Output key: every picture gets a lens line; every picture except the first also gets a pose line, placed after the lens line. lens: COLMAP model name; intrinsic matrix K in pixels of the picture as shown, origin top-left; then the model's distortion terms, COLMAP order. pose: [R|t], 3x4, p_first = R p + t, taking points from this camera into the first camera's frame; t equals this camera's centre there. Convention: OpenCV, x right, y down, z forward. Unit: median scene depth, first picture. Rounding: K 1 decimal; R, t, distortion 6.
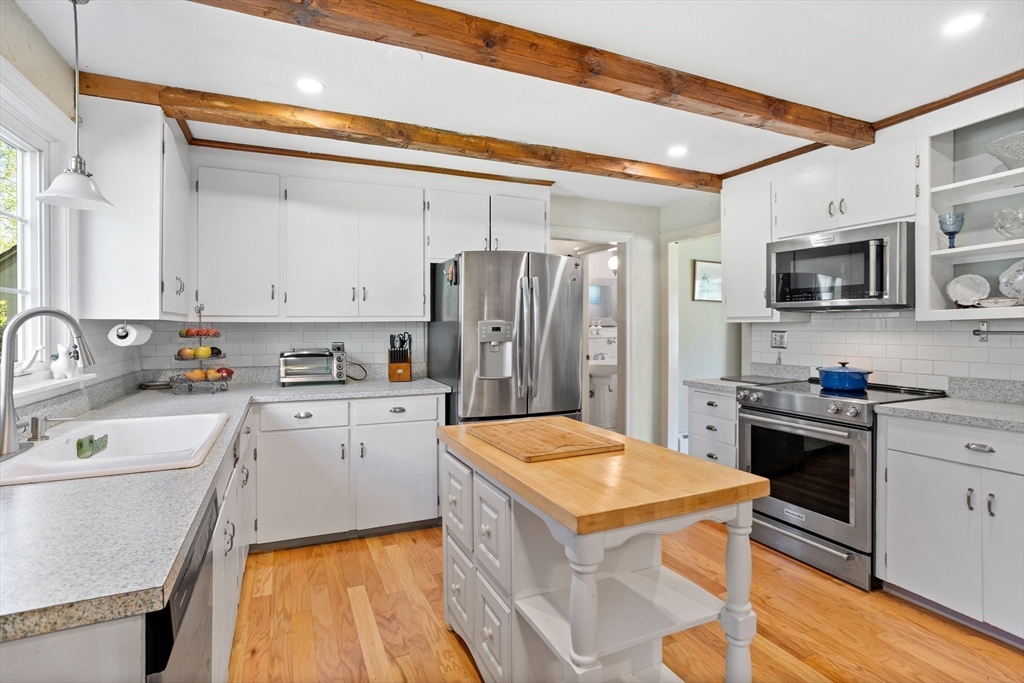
lens RADIAL K [[499.7, 0, 512.0], [0, 499.7, 328.9], [0, 0, 1]] dist [-0.059664, 0.048793]
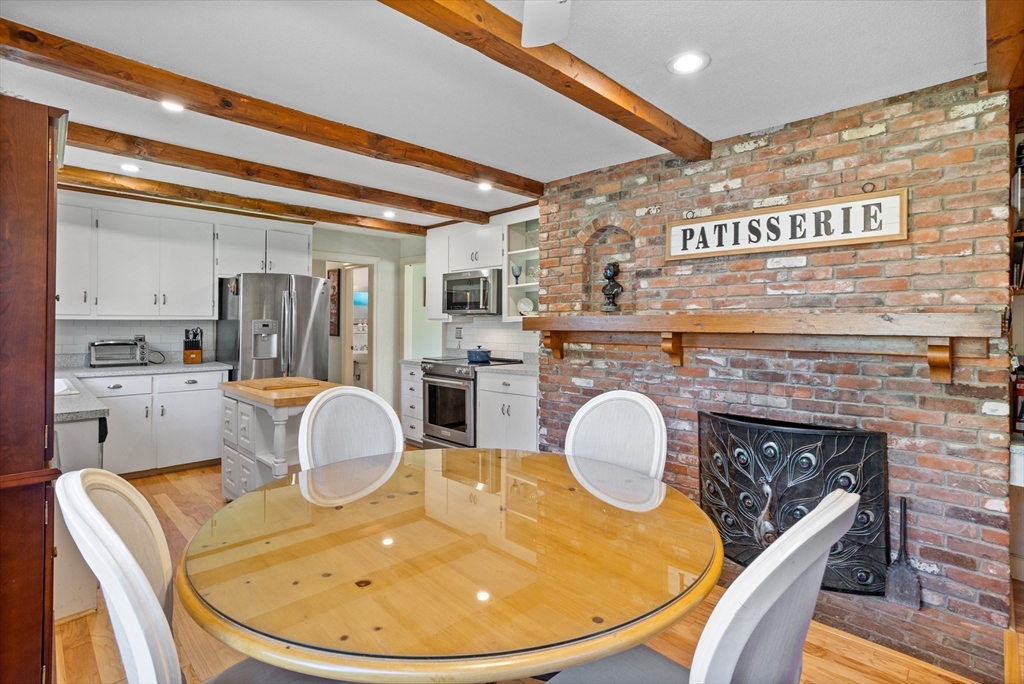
lens RADIAL K [[555.1, 0, 510.8], [0, 555.1, 318.8], [0, 0, 1]] dist [-0.043715, 0.032667]
pose [[0.951868, 0.008555, 0.306390, 0.170595], [-0.003808, 0.999863, -0.016089, 0.004190], [-0.306485, 0.014148, 0.951770, -0.838102]]
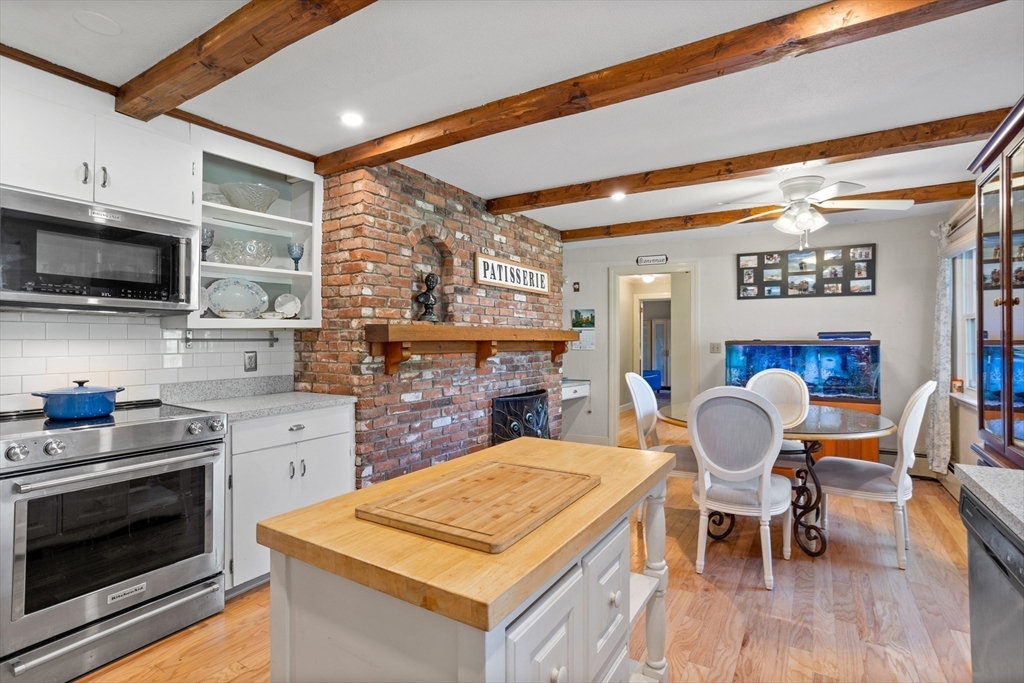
lens RADIAL K [[502.1, 0, 524.5], [0, 502.1, 336.8], [0, 0, 1]] dist [-0.016257, 0.000393]
pose [[-0.557038, 0.007300, 0.830455, -0.329987], [0.006028, 0.999971, -0.004746, 0.008337], [-0.830465, 0.002362, -0.557066, 0.849394]]
